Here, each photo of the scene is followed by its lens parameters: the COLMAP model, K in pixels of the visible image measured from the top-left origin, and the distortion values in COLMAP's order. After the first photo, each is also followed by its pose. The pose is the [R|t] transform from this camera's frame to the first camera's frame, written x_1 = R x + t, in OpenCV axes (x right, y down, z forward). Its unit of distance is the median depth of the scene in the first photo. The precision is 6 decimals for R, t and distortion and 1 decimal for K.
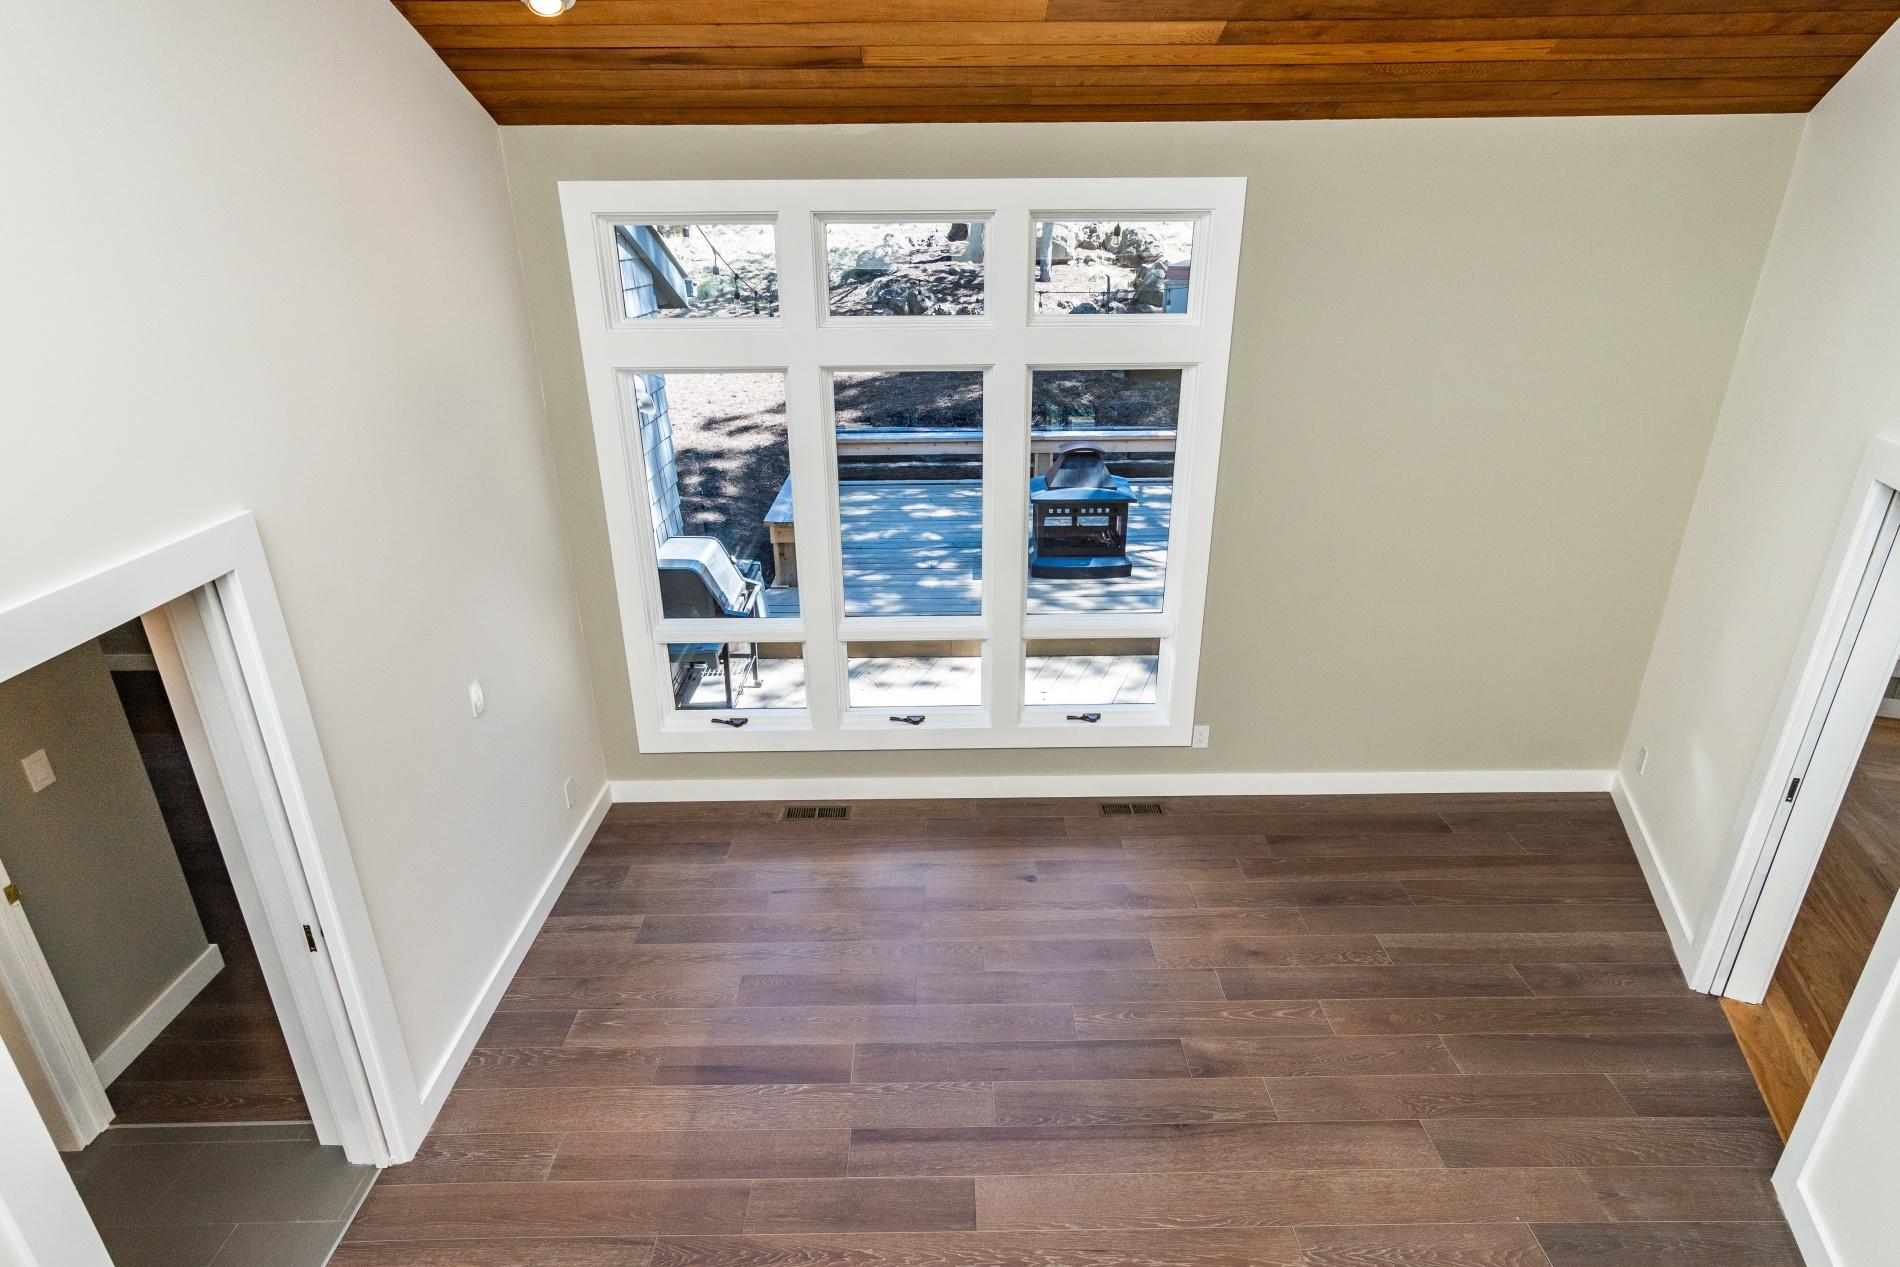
lens RADIAL K [[1030.4, 0, 952.7], [0, 1030.4, 622.3], [0, 0, 1]] dist [0.004462, 0.002533]
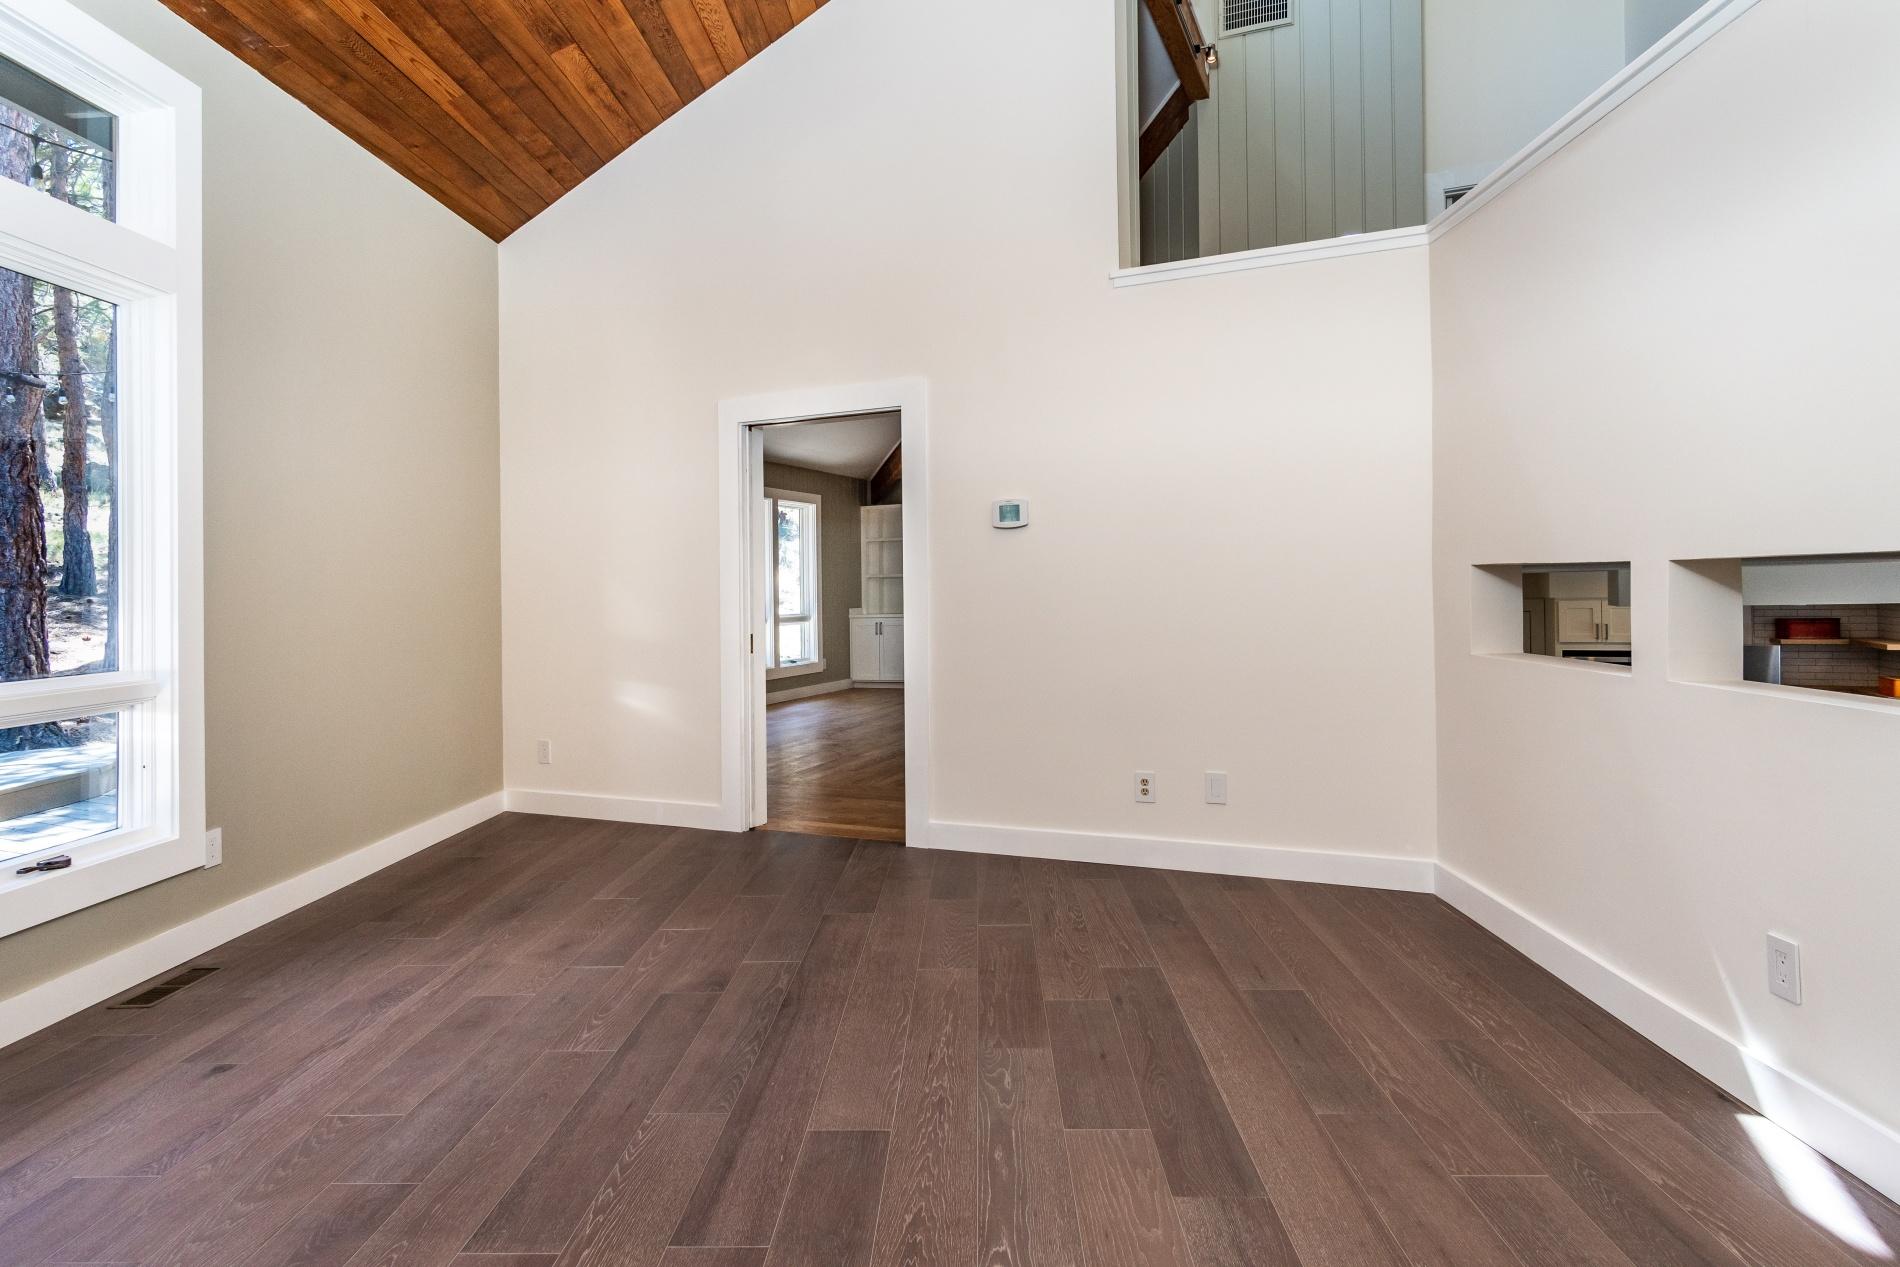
lens RADIAL K [[1030.4, 0, 933.8], [0, 1030.4, 599.2], [0, 0, 1]] dist [0.004462, 0.002533]
pose [[0.053209, -0.002864, 0.998579, -0.599051], [0.382265, 0.923883, -0.017719, 0.219406], [-0.922520, 0.382664, 0.050254, 0.660812]]
